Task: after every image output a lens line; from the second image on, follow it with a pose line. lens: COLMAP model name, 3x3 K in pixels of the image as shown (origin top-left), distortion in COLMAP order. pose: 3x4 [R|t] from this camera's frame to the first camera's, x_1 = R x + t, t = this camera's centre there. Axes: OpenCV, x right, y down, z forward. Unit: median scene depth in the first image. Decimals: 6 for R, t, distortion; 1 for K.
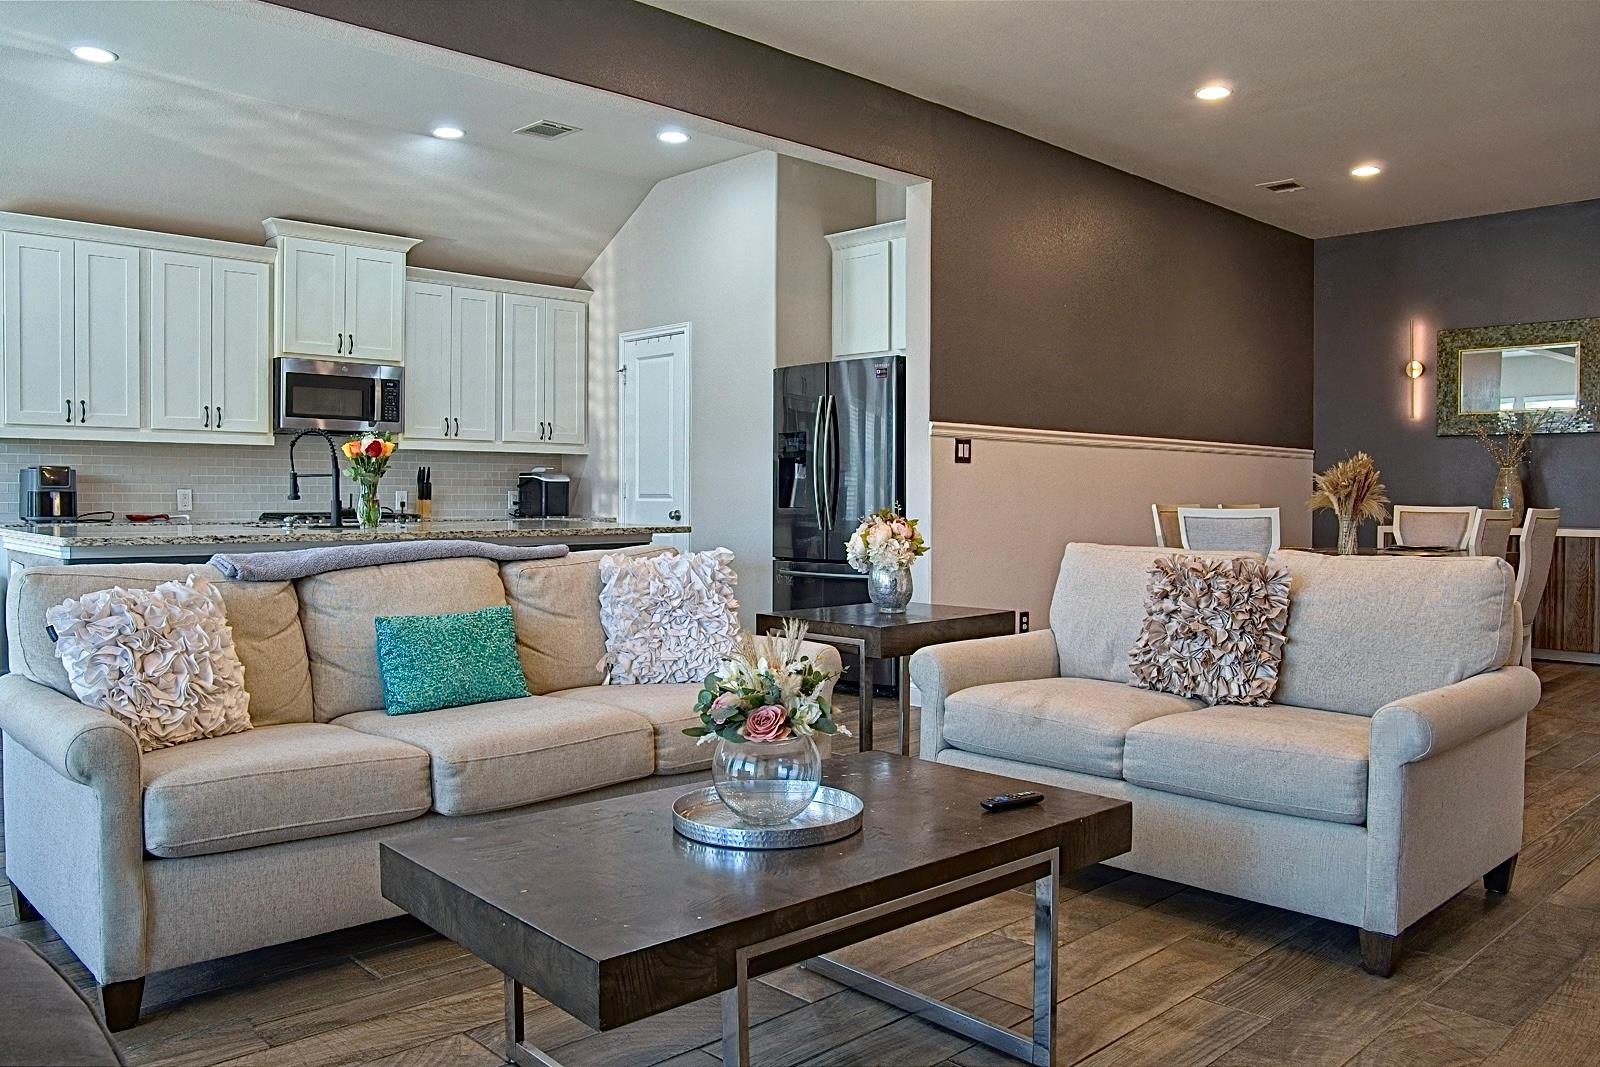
lens RADIAL K [[1223.3, 0, 791.5], [0, 1223.3, 521.9], [0, 0, 1]] dist [-0.120179, 0.097886]
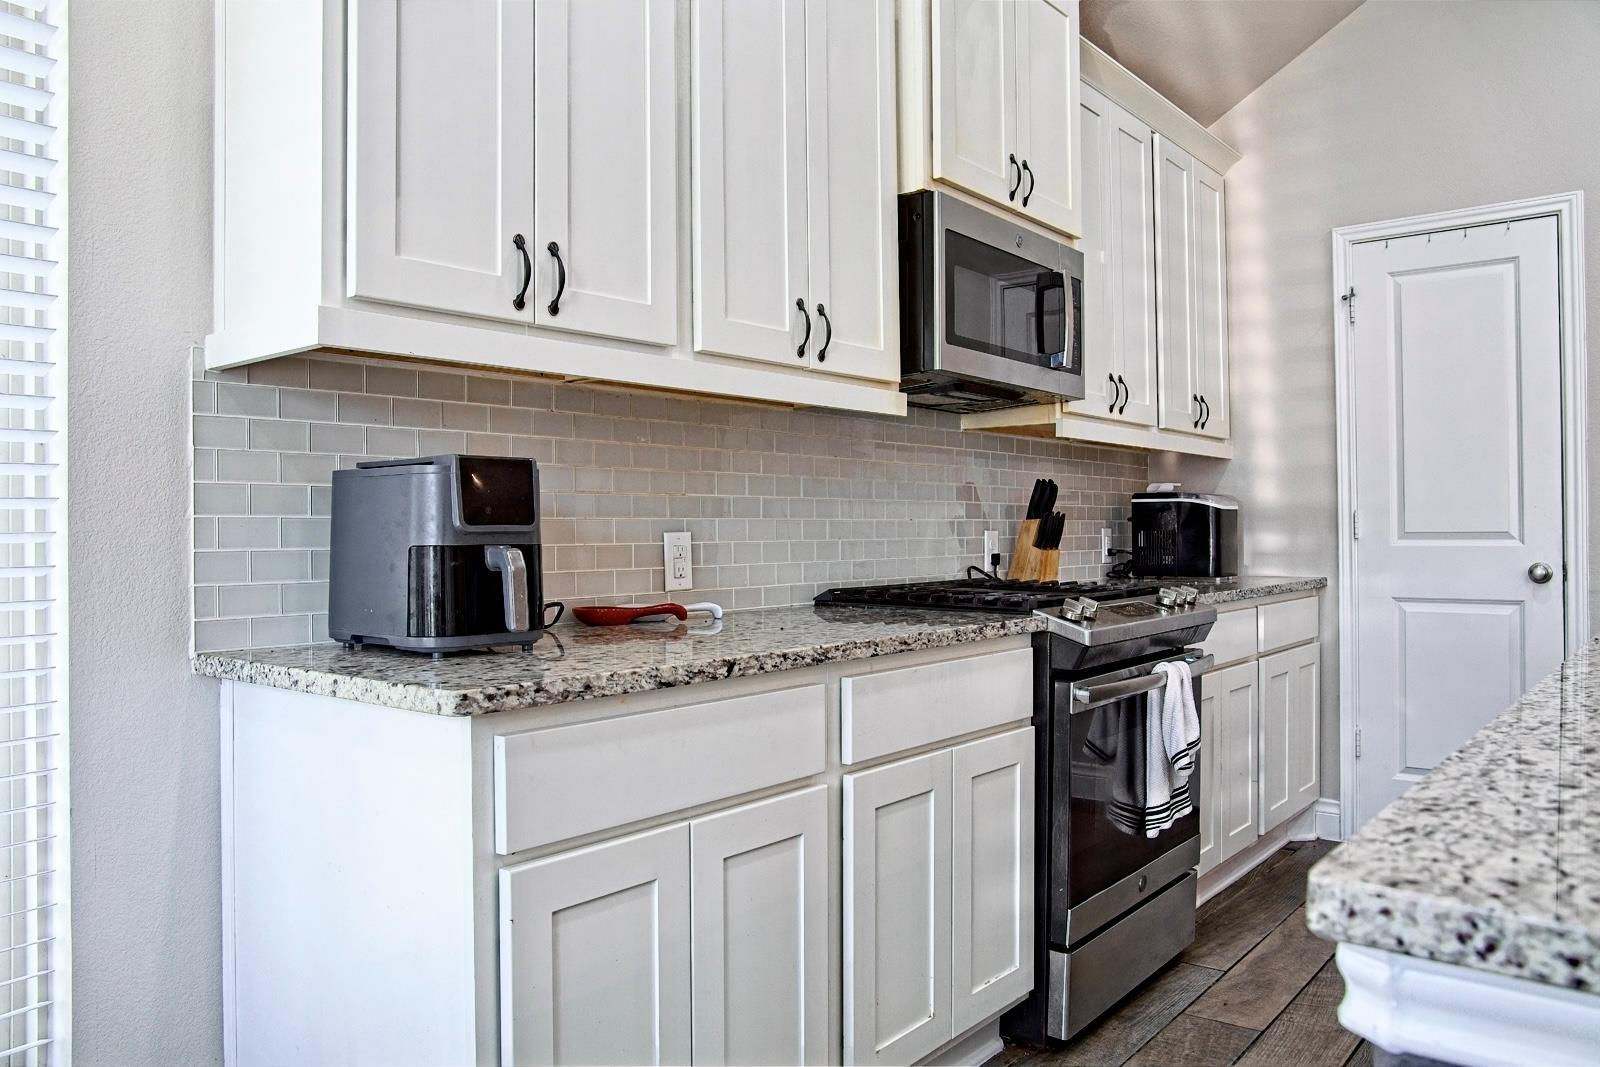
lens RADIAL K [[1202.2, 0, 800.0], [0, 1202.2, 533.5], [0, 0, 1]] dist [-0.103976, 0.091774]
pose [[0.989330, -0.011496, 0.145239, -0.521579], [0.014262, 0.999736, -0.018017, -0.019373], [-0.144993, 0.019896, 0.989233, 0.620808]]
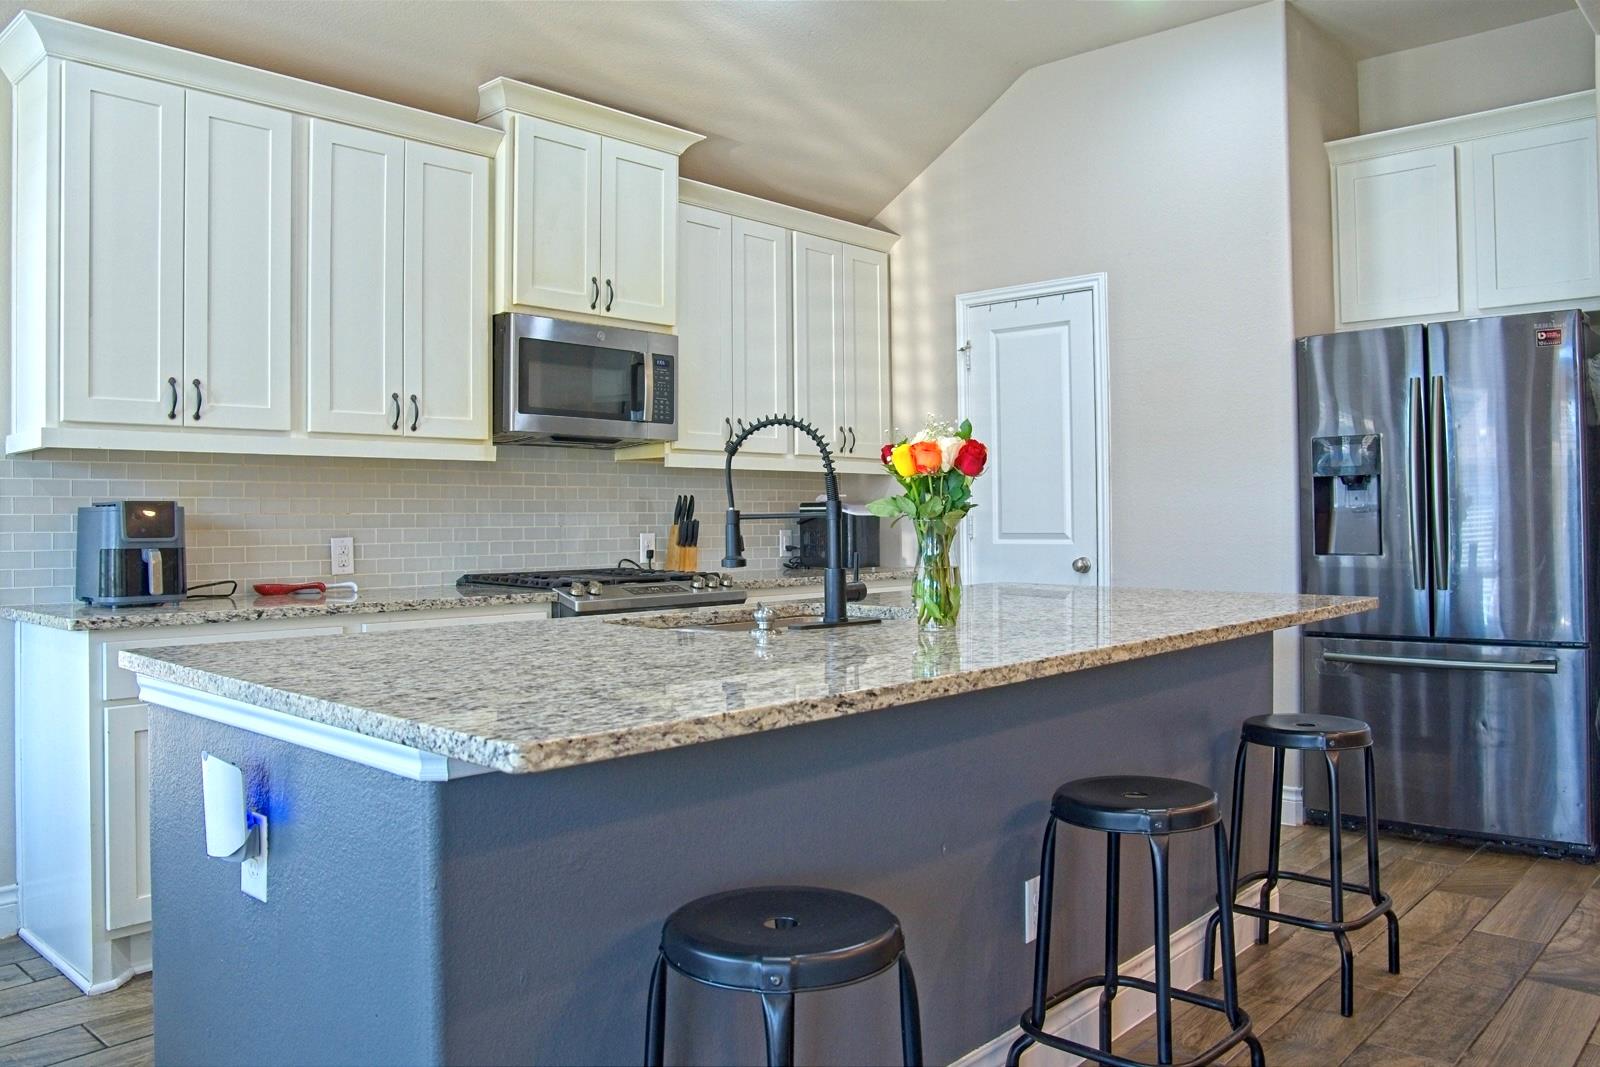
lens RADIAL K [[1223.3, 0, 791.5], [0, 1223.3, 521.9], [0, 0, 1]] dist [-0.120179, 0.097886]
pose [[0.997917, -0.012201, 0.063343, -0.323471], [0.013434, 0.999728, -0.019075, -0.020551], [-0.063093, 0.019886, 0.997810, 0.391644]]
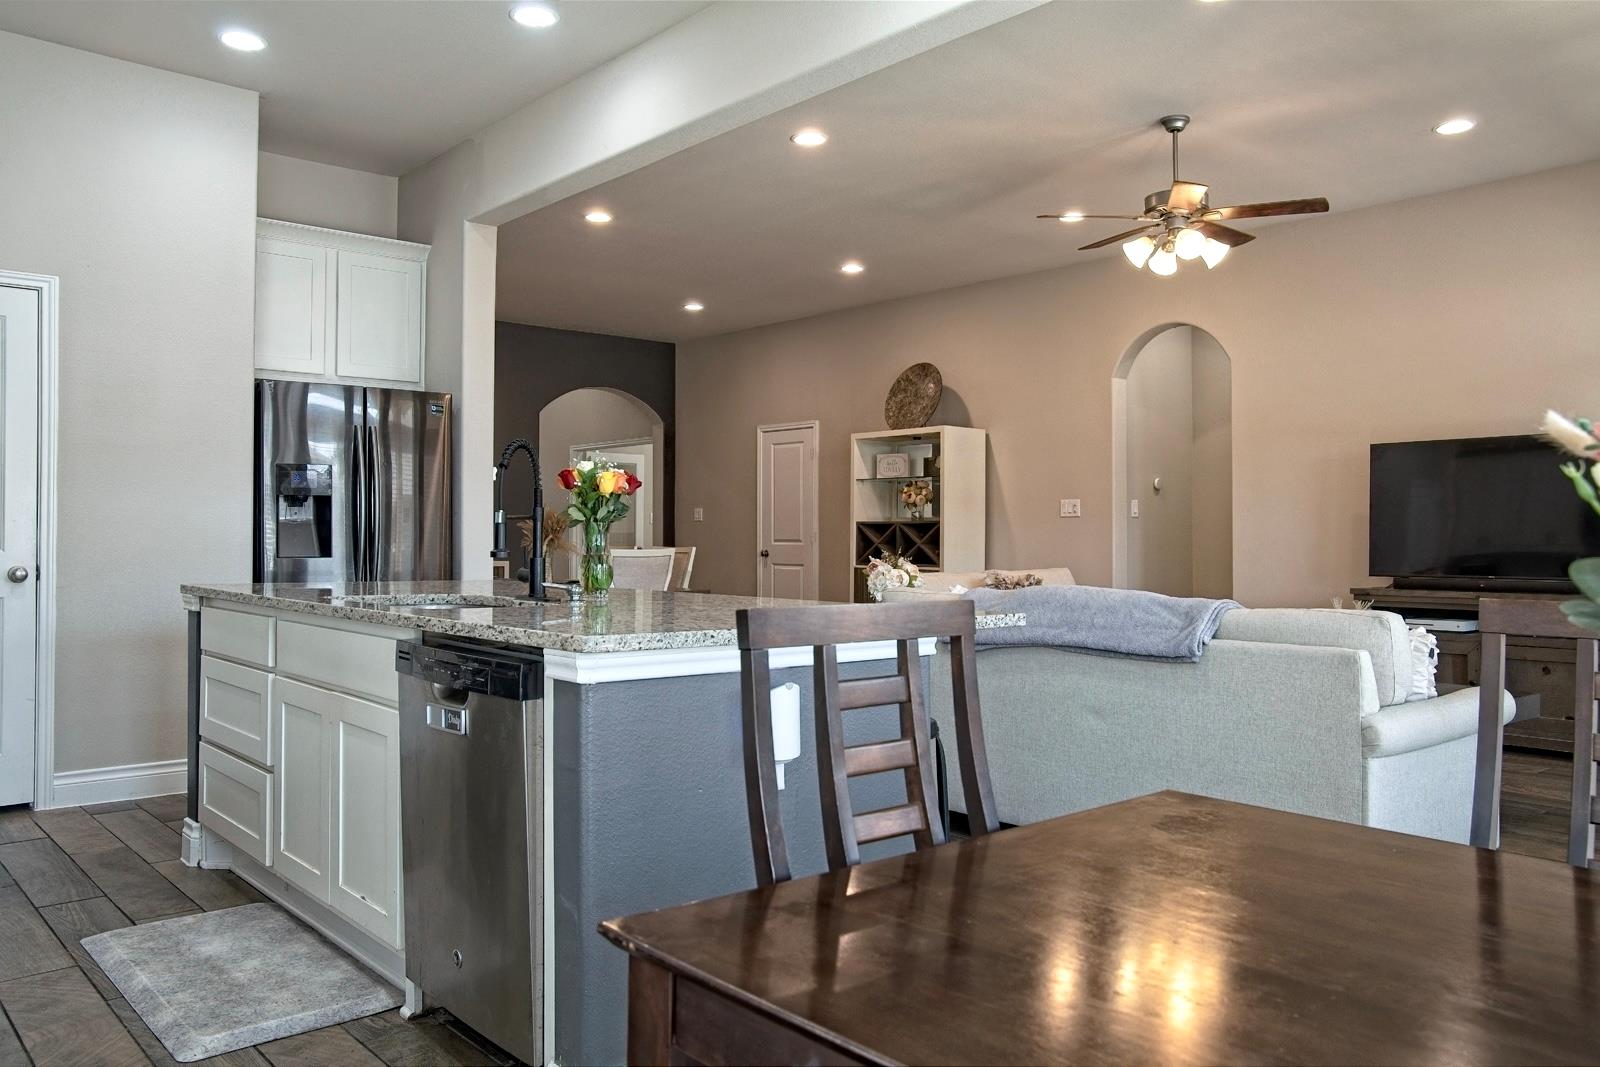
lens RADIAL K [[1223.3, 0, 791.5], [0, 1223.3, 521.9], [0, 0, 1]] dist [-0.120179, 0.097886]
pose [[0.050037, 0.008024, 0.998715, -0.760442], [0.019763, 0.999764, -0.009023, -0.021179], [-0.998552, 0.020189, 0.049866, 0.629743]]
